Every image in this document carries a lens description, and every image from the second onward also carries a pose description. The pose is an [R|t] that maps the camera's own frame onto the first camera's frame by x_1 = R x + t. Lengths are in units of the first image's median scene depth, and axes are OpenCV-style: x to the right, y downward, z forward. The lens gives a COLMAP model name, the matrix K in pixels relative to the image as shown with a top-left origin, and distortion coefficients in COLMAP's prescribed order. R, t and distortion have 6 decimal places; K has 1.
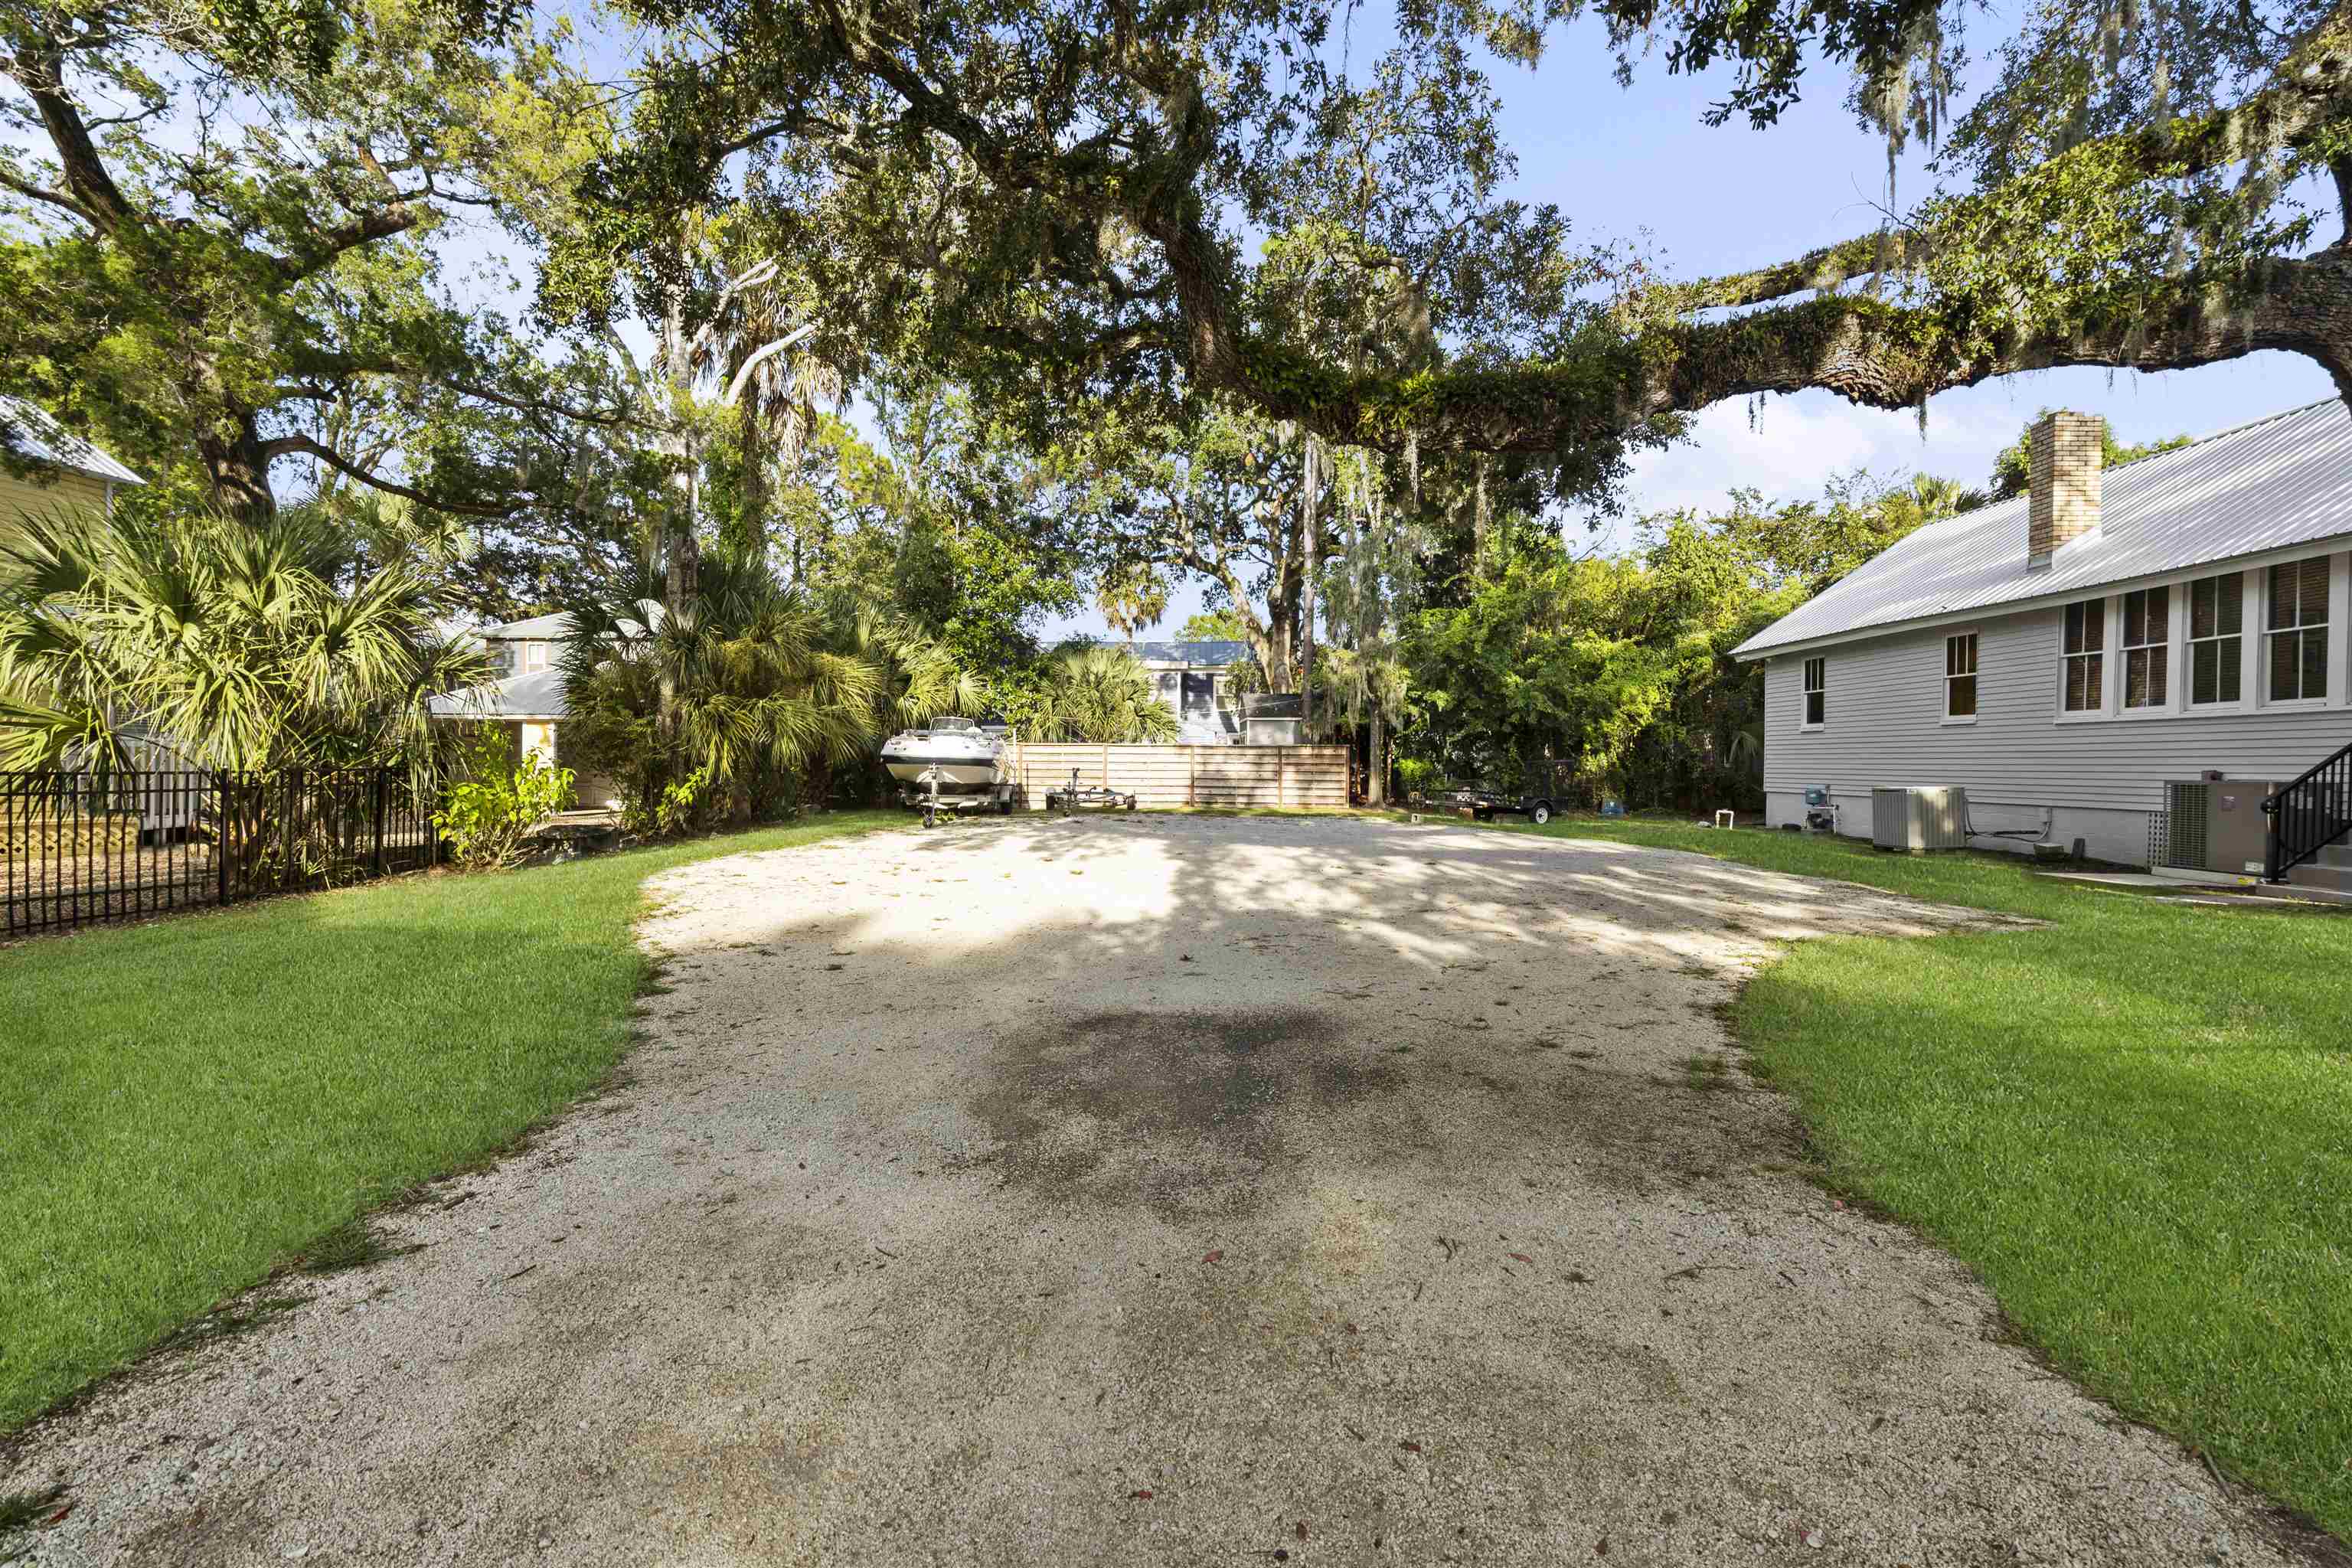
lens RADIAL K [[1083.9, 0, 1177.5], [0, 1083.9, 785.4], [0, 0, 1]] dist [-0.004872, 0.002559]
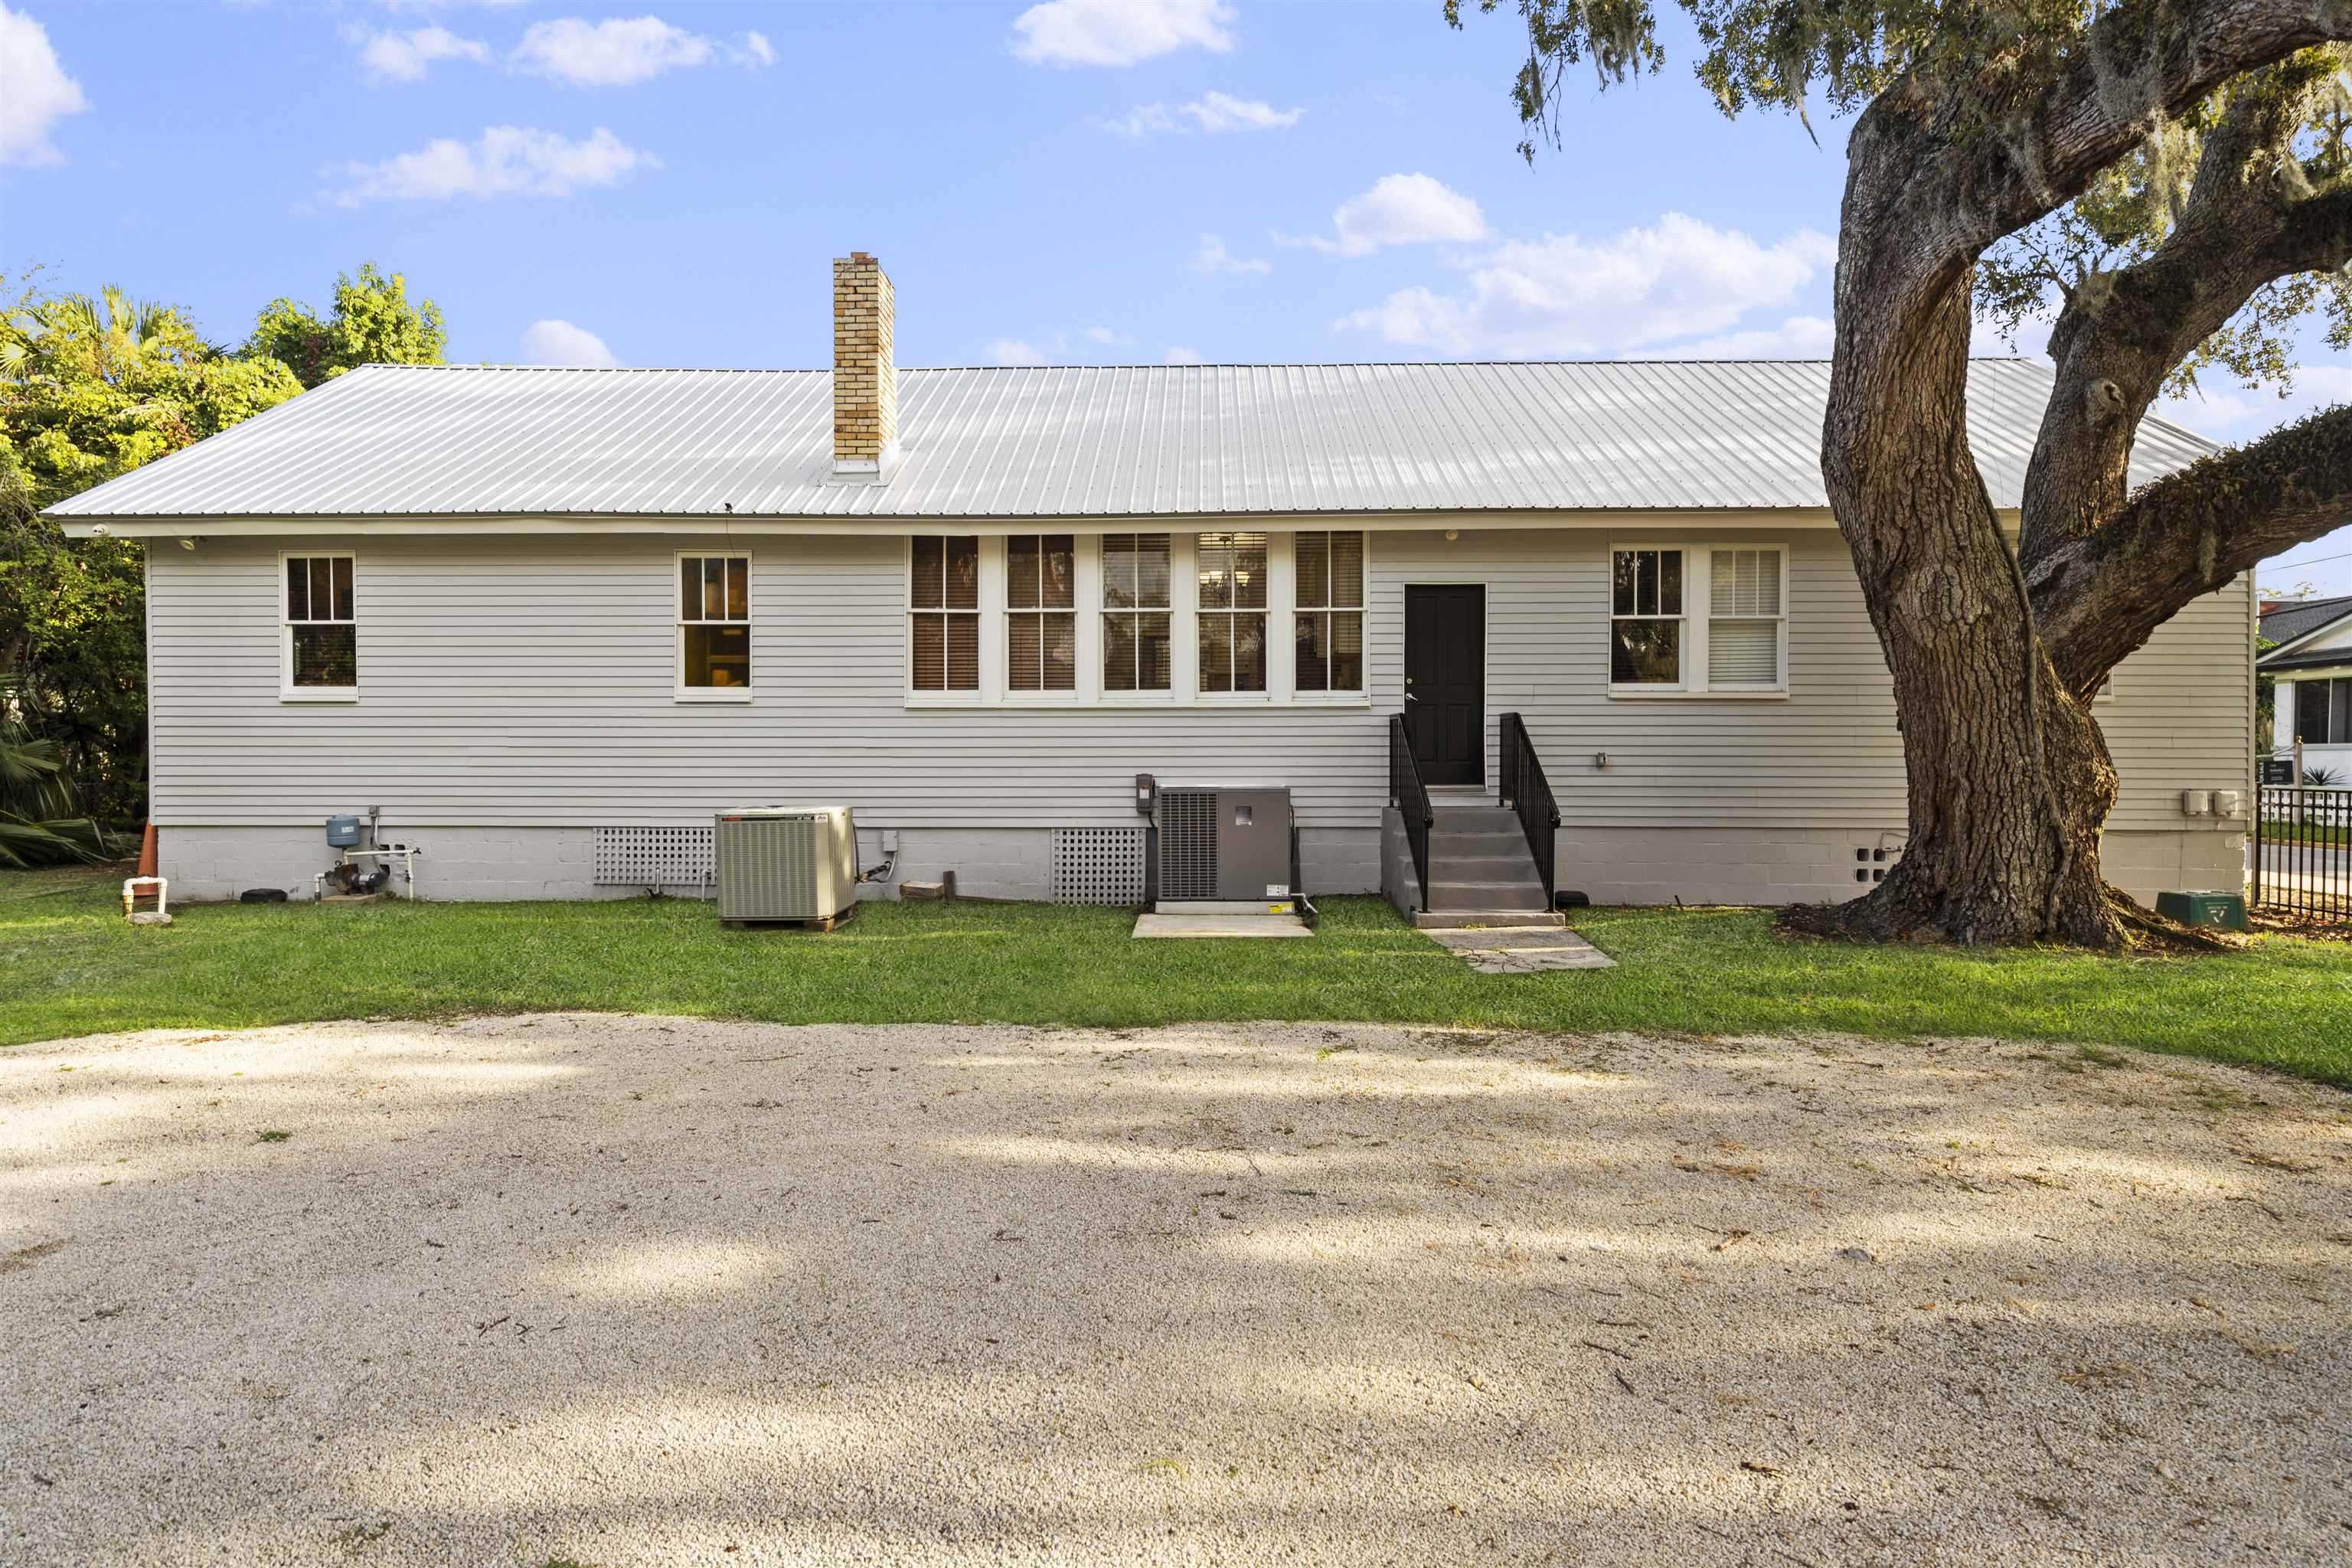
lens RADIAL K [[1188.0, 0, 1176.7], [0, 1188.0, 791.7], [0, 0, 1]] dist [-0.001590, -0.000204]
pose [[0.020893, -0.026397, 0.999433, 0.059012], [0.020069, 0.999461, 0.025979, -0.018892], [-0.999580, 0.019514, 0.021412, 0.777044]]
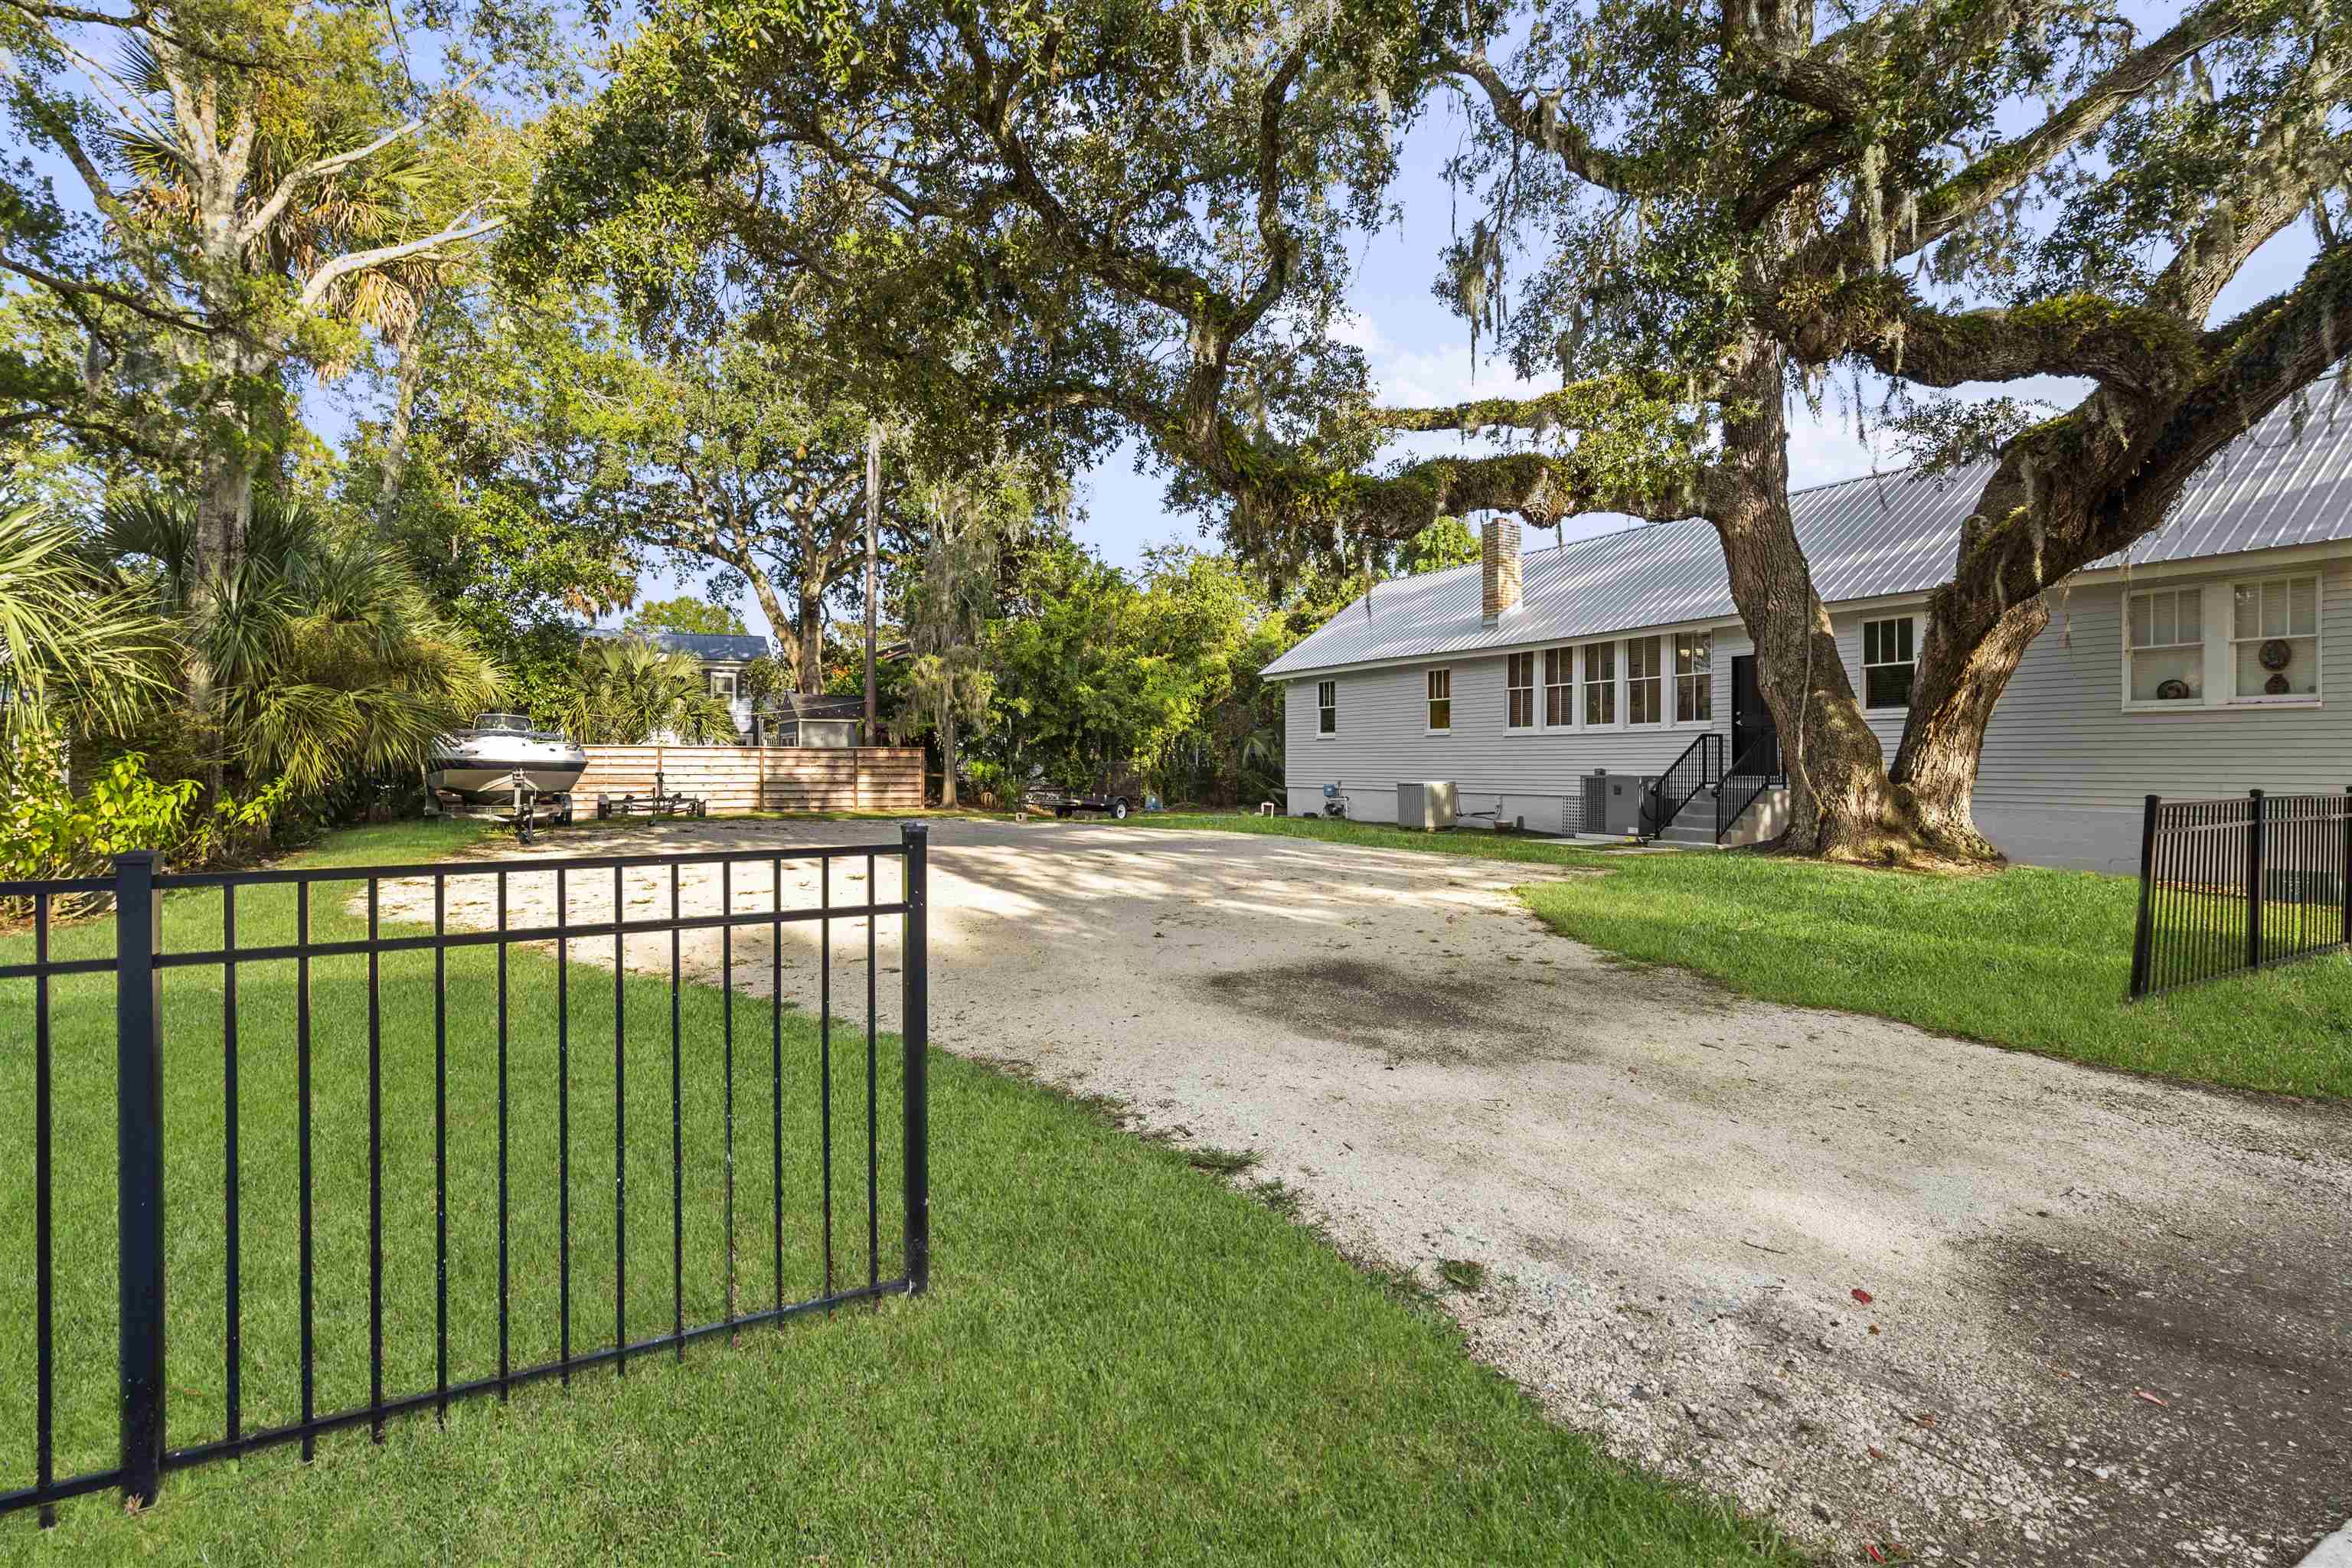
lens RADIAL K [[1083.9, 0, 1198.4], [0, 1083.9, 776.3], [0, 0, 1]] dist [-0.004872, 0.002559]
pose [[0.857696, -0.010024, 0.514059, -0.256422], [0.014467, 0.999885, -0.004639, -0.003431], [-0.513953, 0.011416, 0.857742, -0.016657]]
